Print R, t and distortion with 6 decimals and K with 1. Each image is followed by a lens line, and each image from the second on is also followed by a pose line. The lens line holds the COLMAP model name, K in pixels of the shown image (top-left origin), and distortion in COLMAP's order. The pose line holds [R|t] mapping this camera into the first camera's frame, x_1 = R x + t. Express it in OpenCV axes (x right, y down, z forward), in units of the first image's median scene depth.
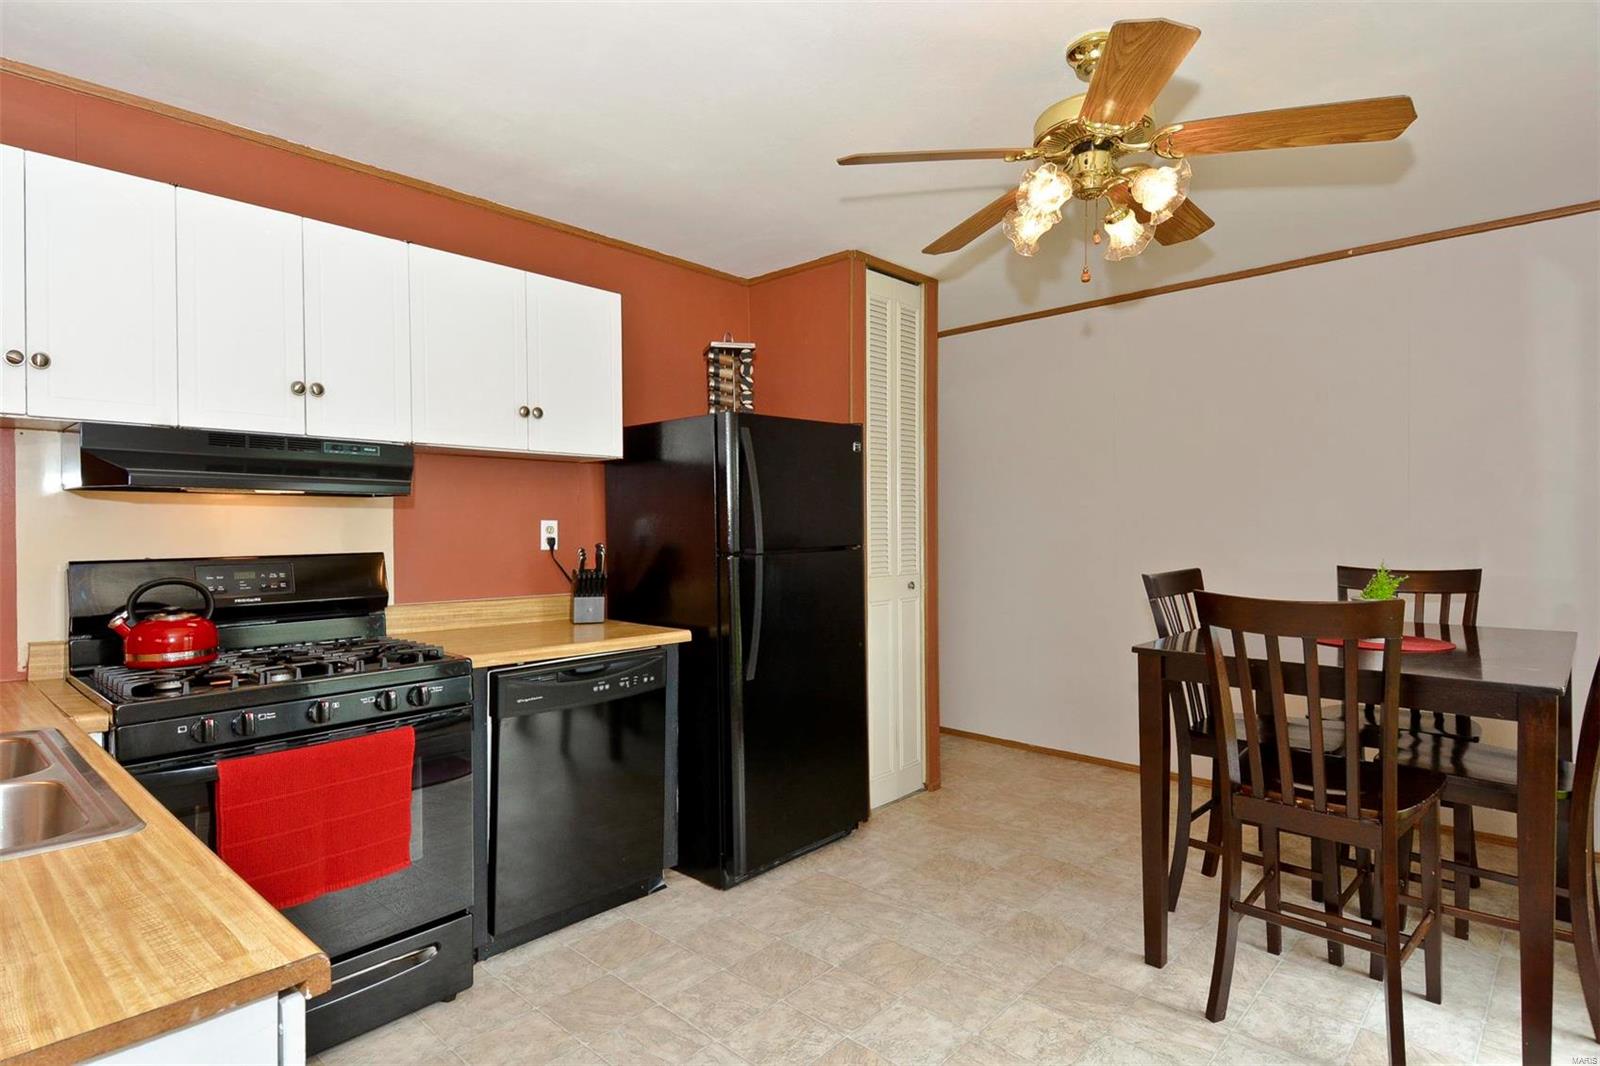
lens RADIAL K [[834.5, 0, 801.7], [0, 834.5, 515.6], [0, 0, 1]] dist [0.057097, -0.030600]
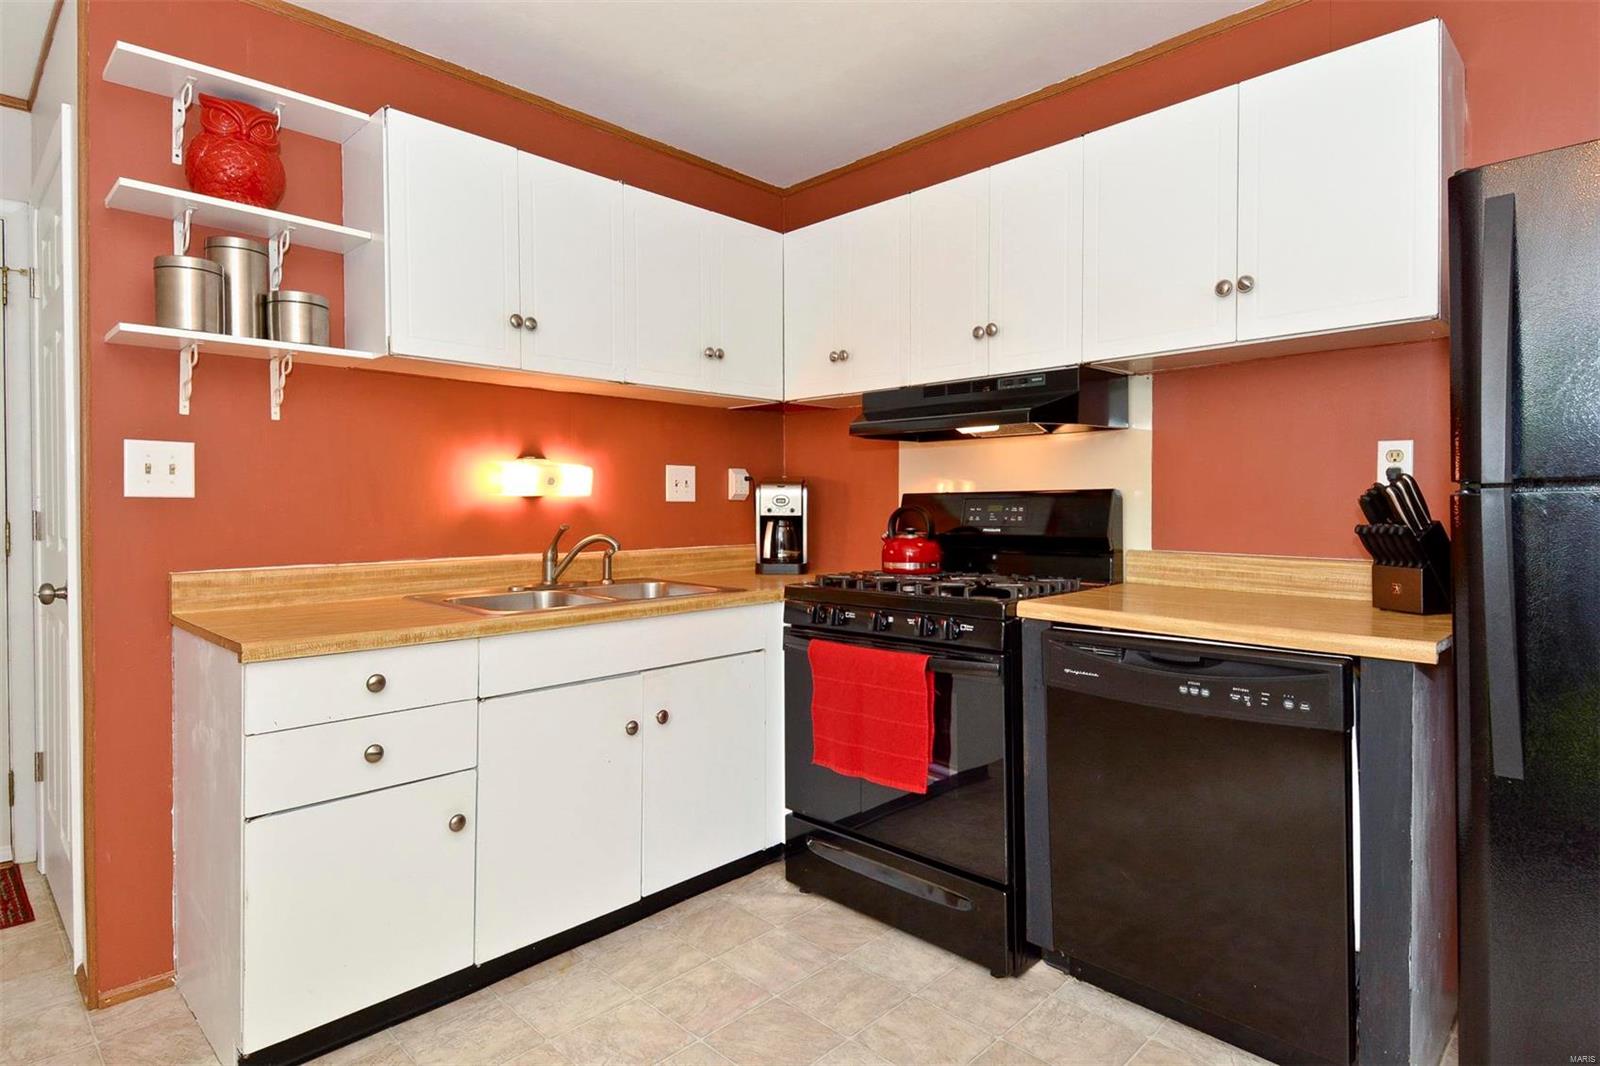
lens RADIAL K [[834.5, 0, 801.7], [0, 834.5, 515.6], [0, 0, 1]] dist [0.057097, -0.030600]
pose [[-0.057978, 0.012561, -0.998239, 0.430345], [0.014325, 0.999828, 0.011749, 0.057889], [0.998215, -0.013619, -0.058148, 0.739351]]
